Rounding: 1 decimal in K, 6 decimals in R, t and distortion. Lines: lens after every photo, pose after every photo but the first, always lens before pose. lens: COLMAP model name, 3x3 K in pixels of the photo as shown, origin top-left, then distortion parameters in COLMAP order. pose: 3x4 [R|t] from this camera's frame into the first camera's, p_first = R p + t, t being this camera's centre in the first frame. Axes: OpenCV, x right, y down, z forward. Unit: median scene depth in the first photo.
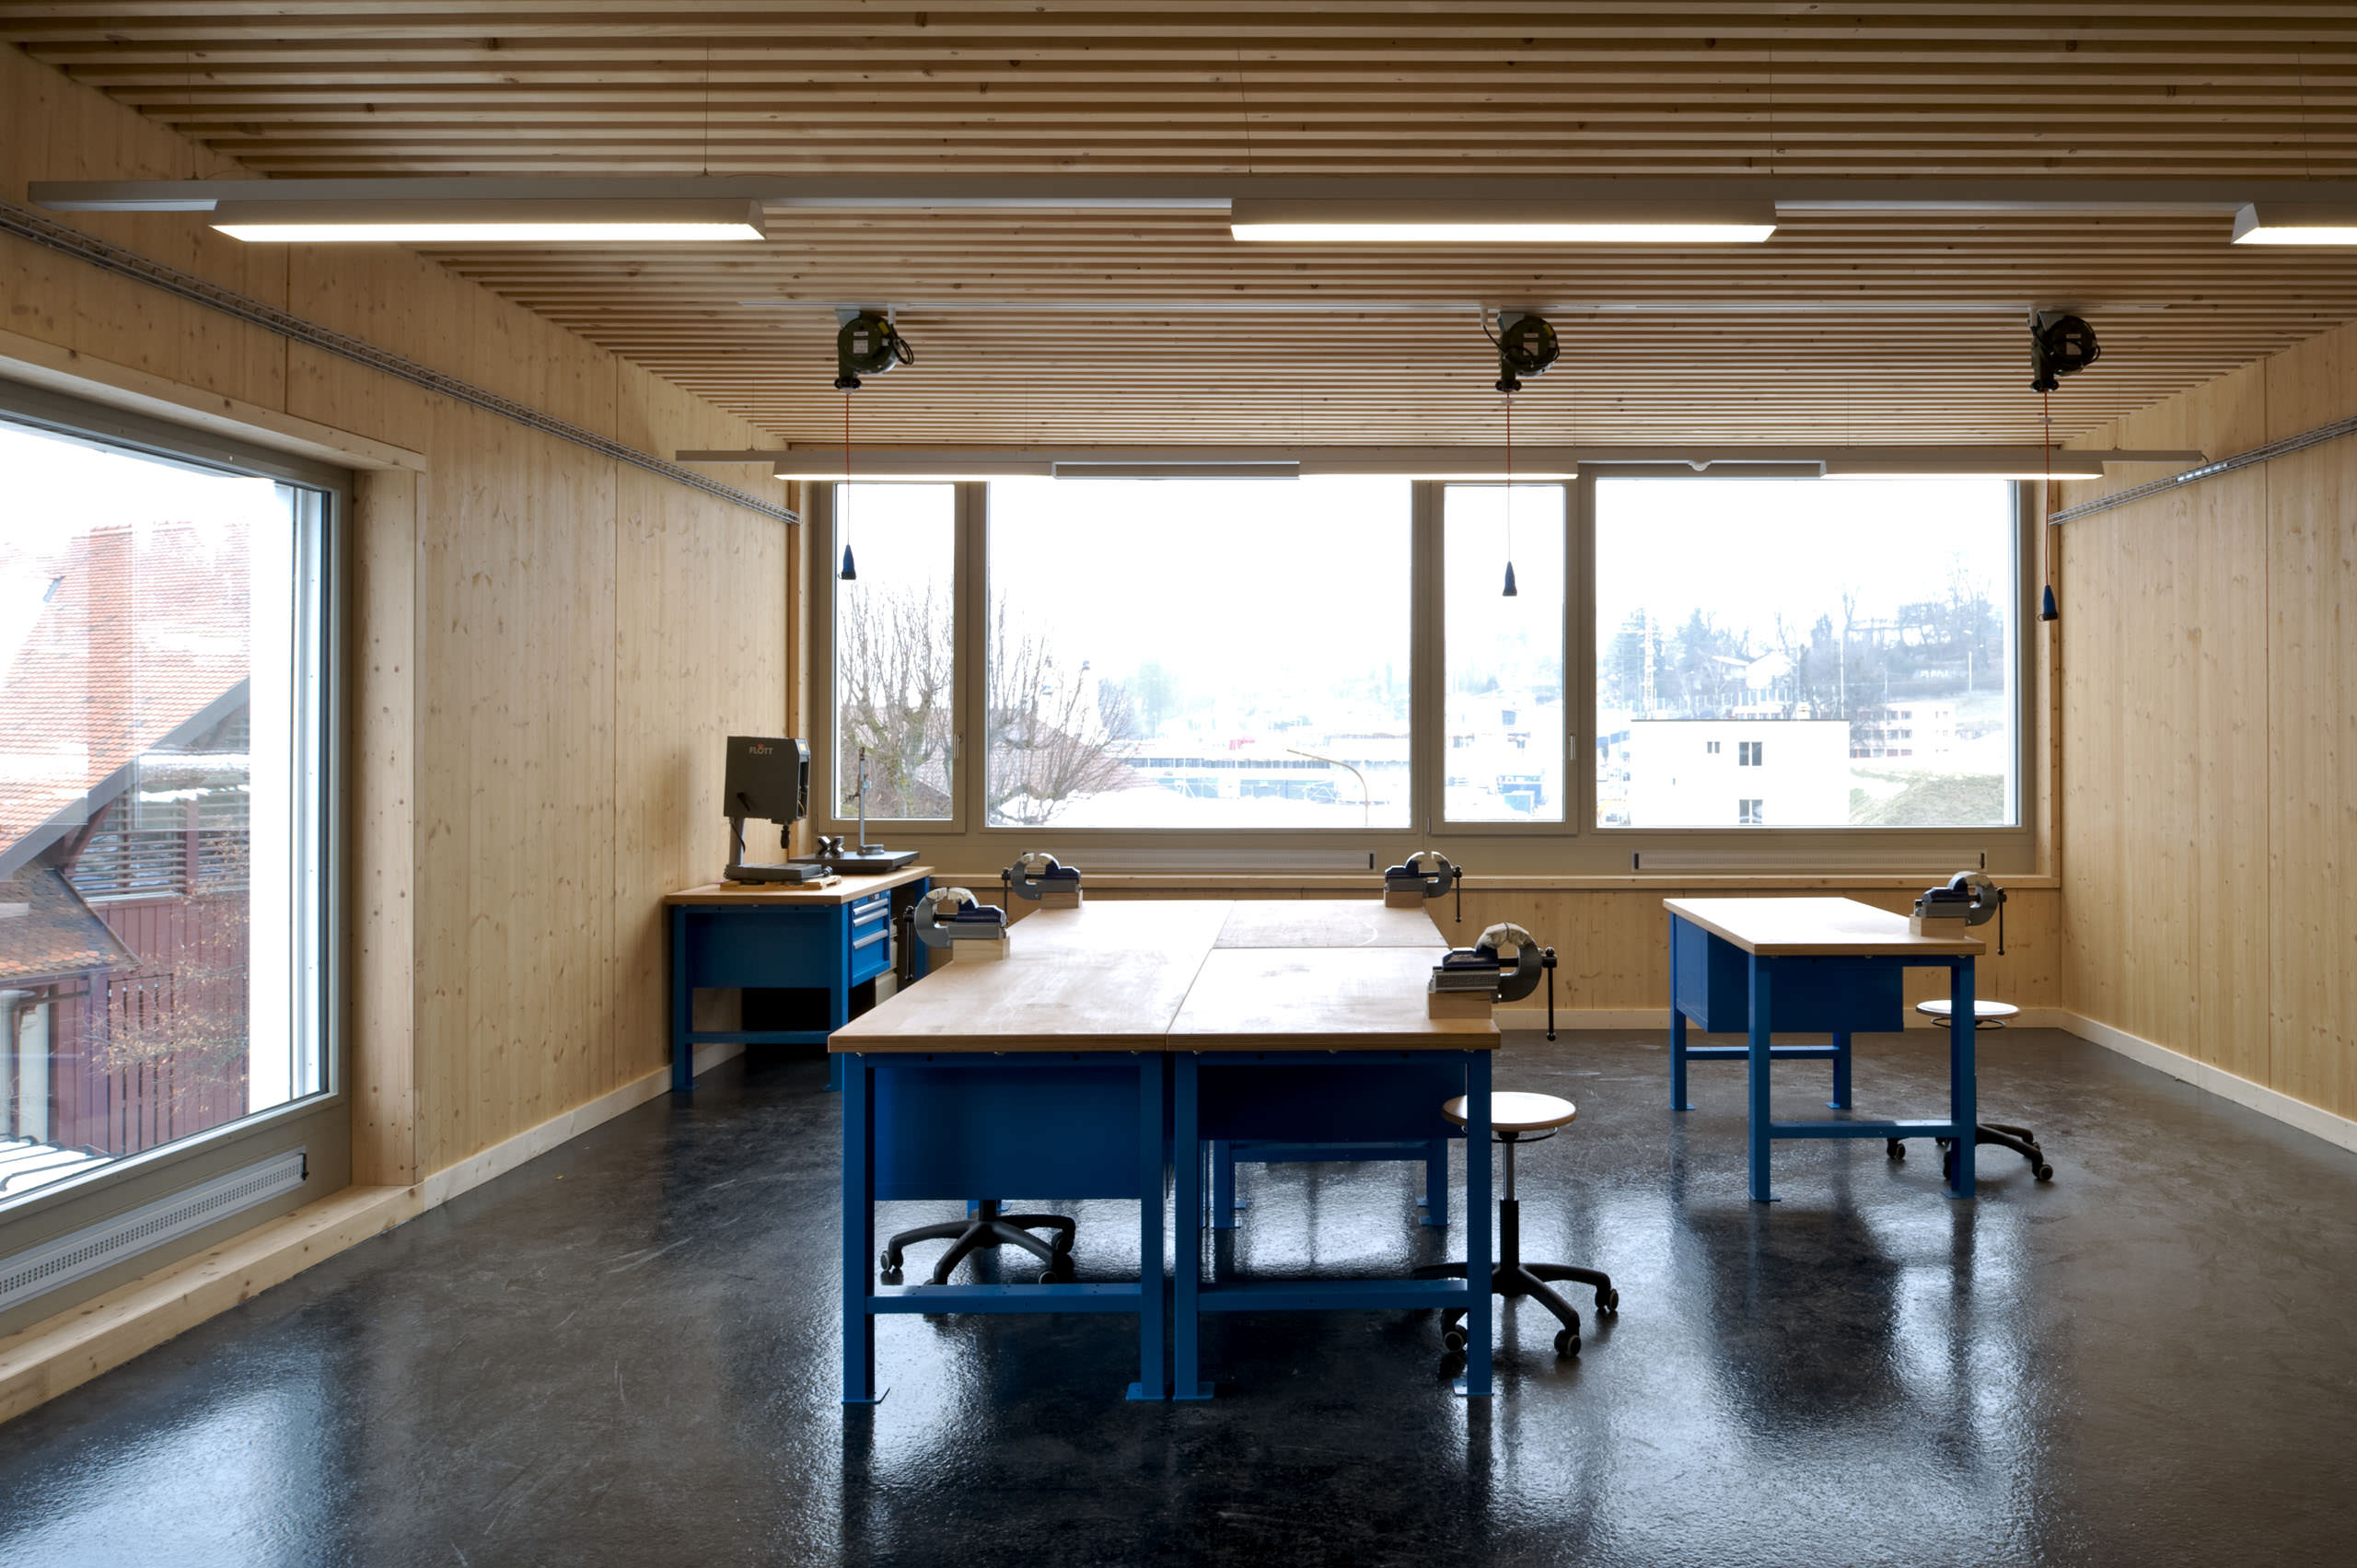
lens RADIAL K [[1651.0, 0, 1321.9], [0, 1651.0, 709.2], [0, 0, 1]] dist [0.000371, -0.005505]
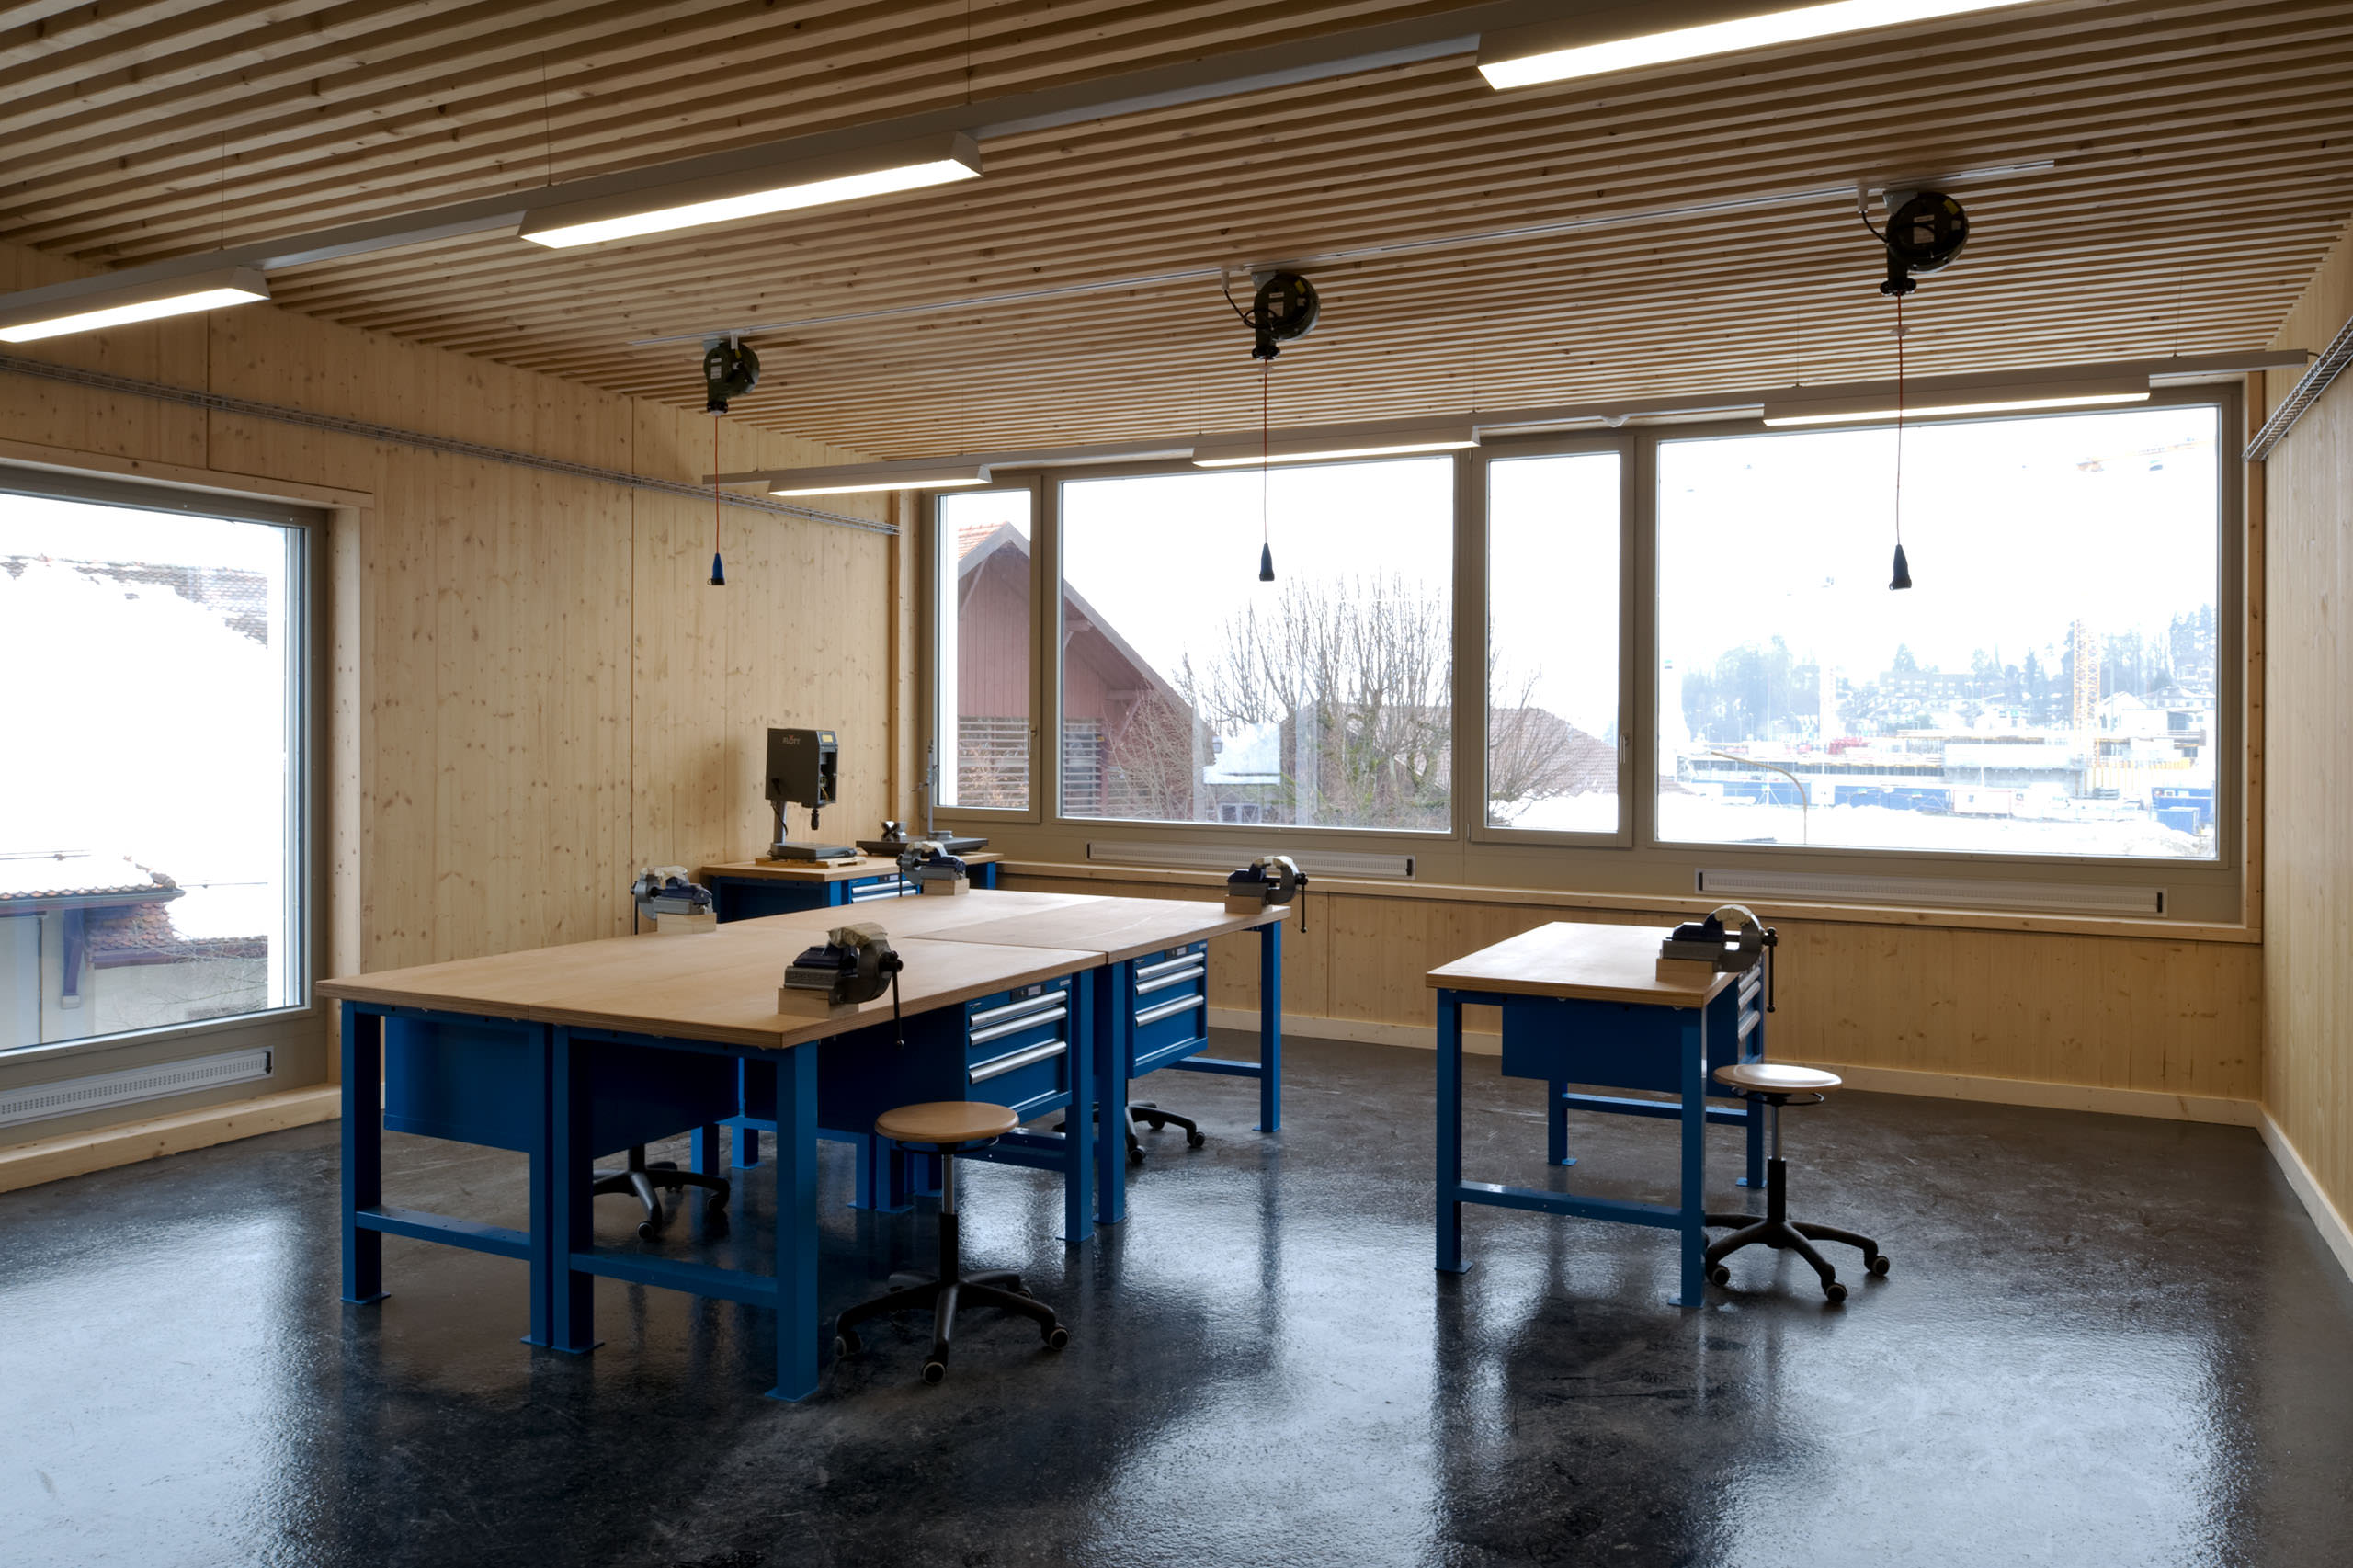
lens RADIAL K [[1648.1, 0, 1199.6], [0, 1648.1, 740.0], [0, 0, 1]] dist [0.000371, -0.005505]
pose [[0.895138, 0.010557, -0.445663, 0.463265], [-0.002489, 0.999822, 0.018683, 0.003192], [0.445781, -0.015615, 0.895006, 0.148024]]
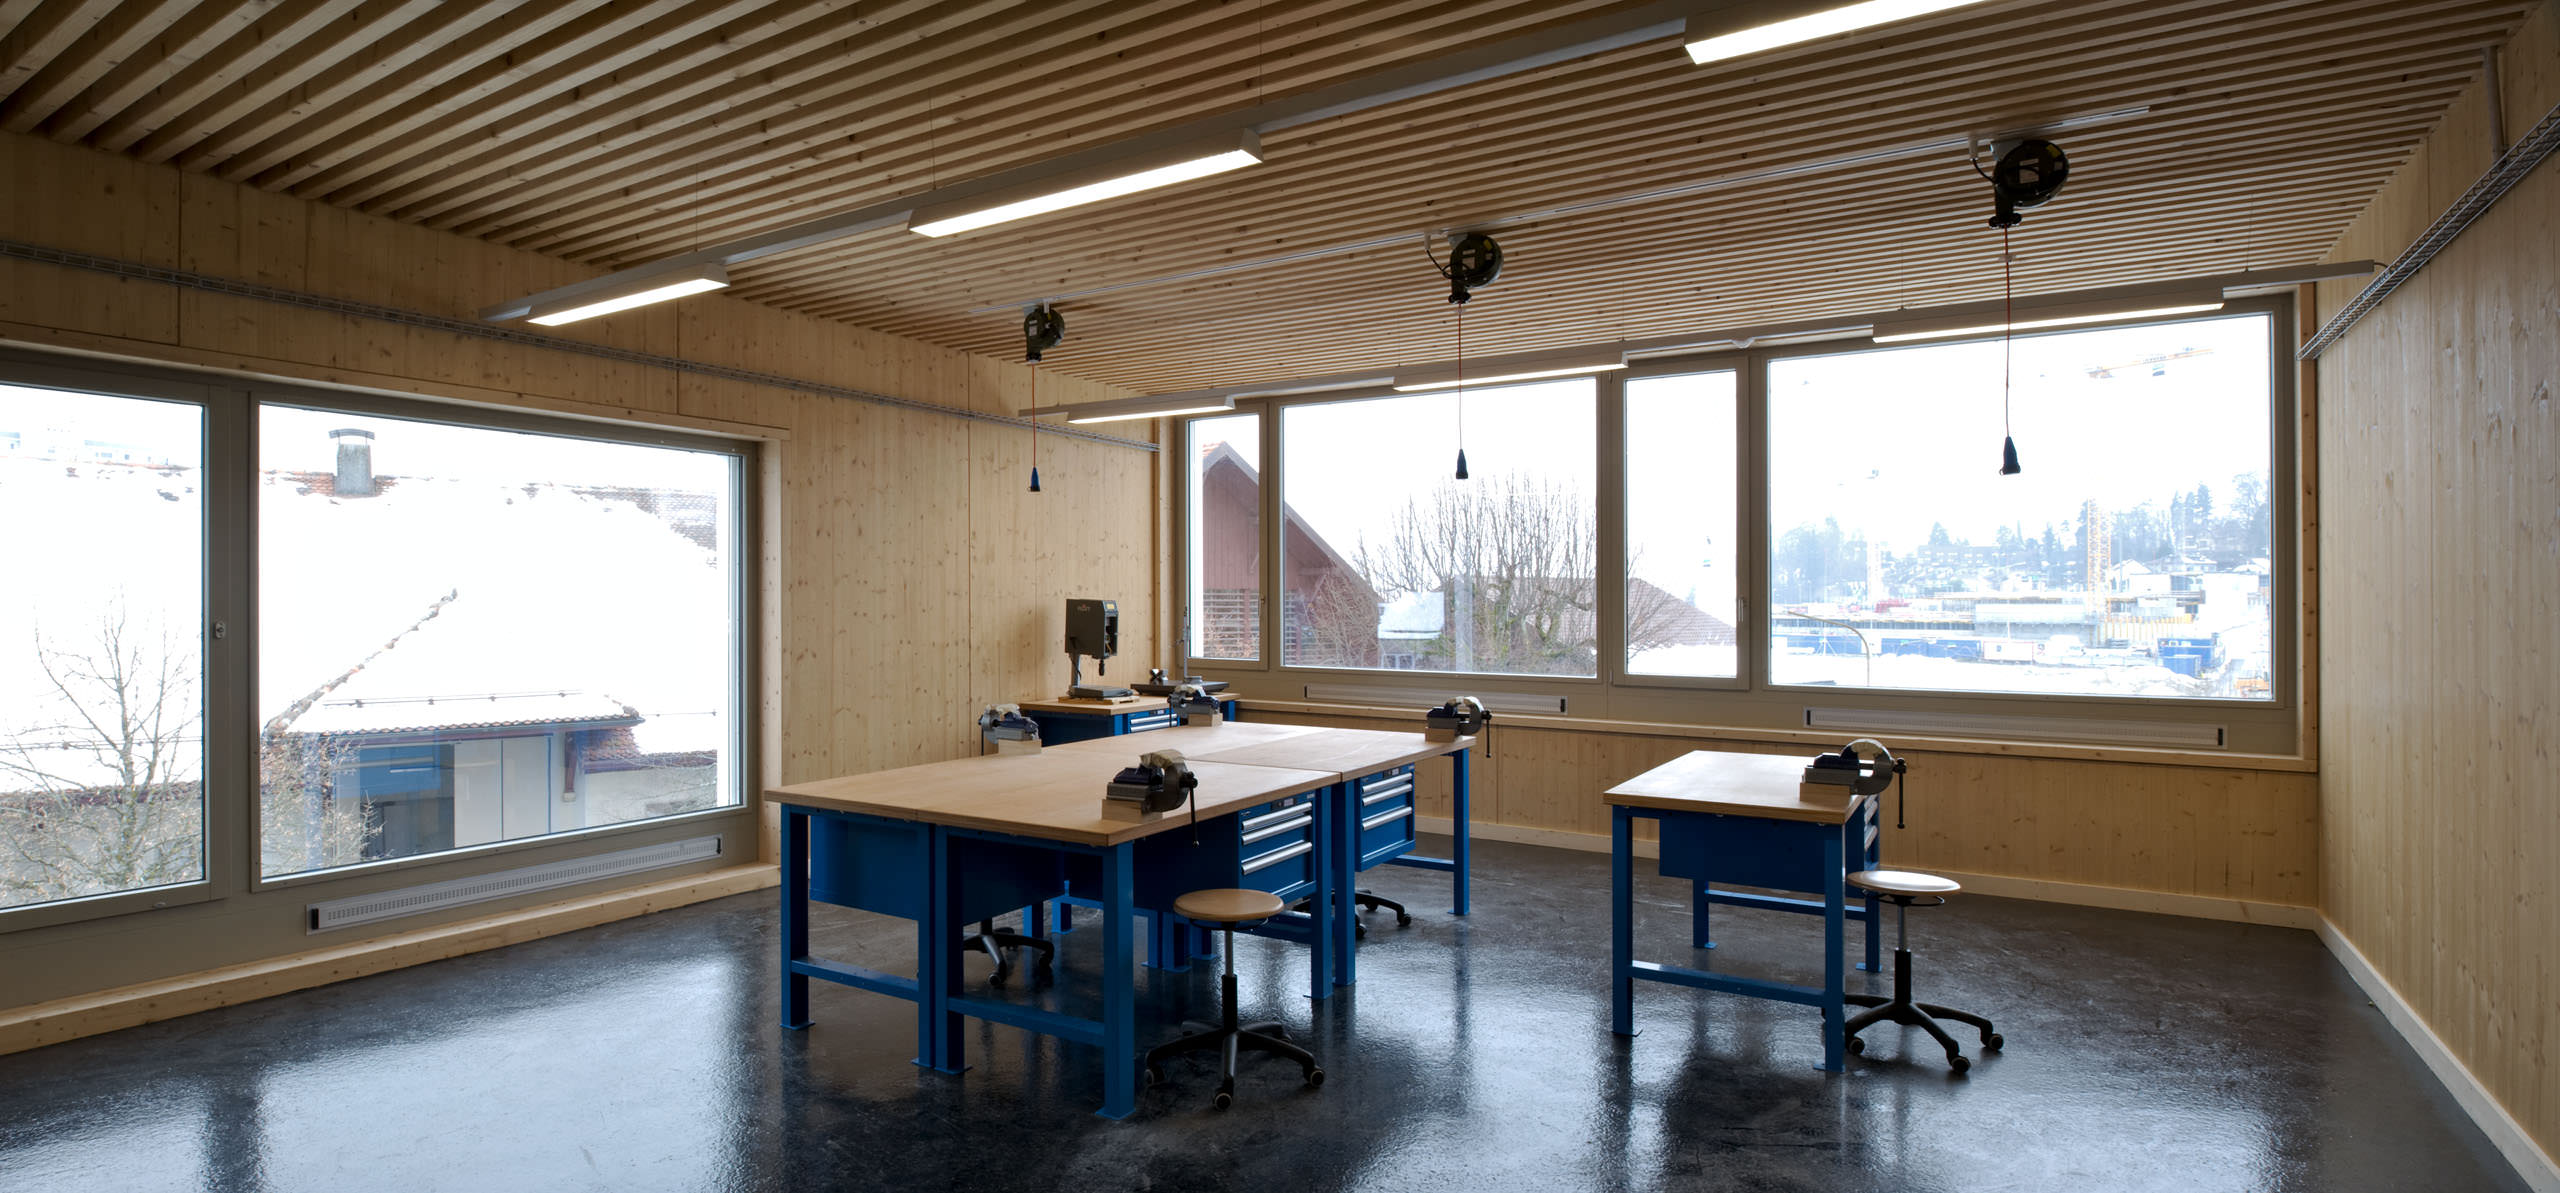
lens RADIAL K [[1308.3, 0, 1257.5], [0, 1308.3, 600.3], [0, 0, 1]] dist [-0.001088, -0.003905]
pose [[0.826367, 0.001158, -0.563130, 0.484230], [0.008014, 0.999872, 0.013816, 0.003069], [0.563074, -0.015931, 0.826253, 0.145653]]
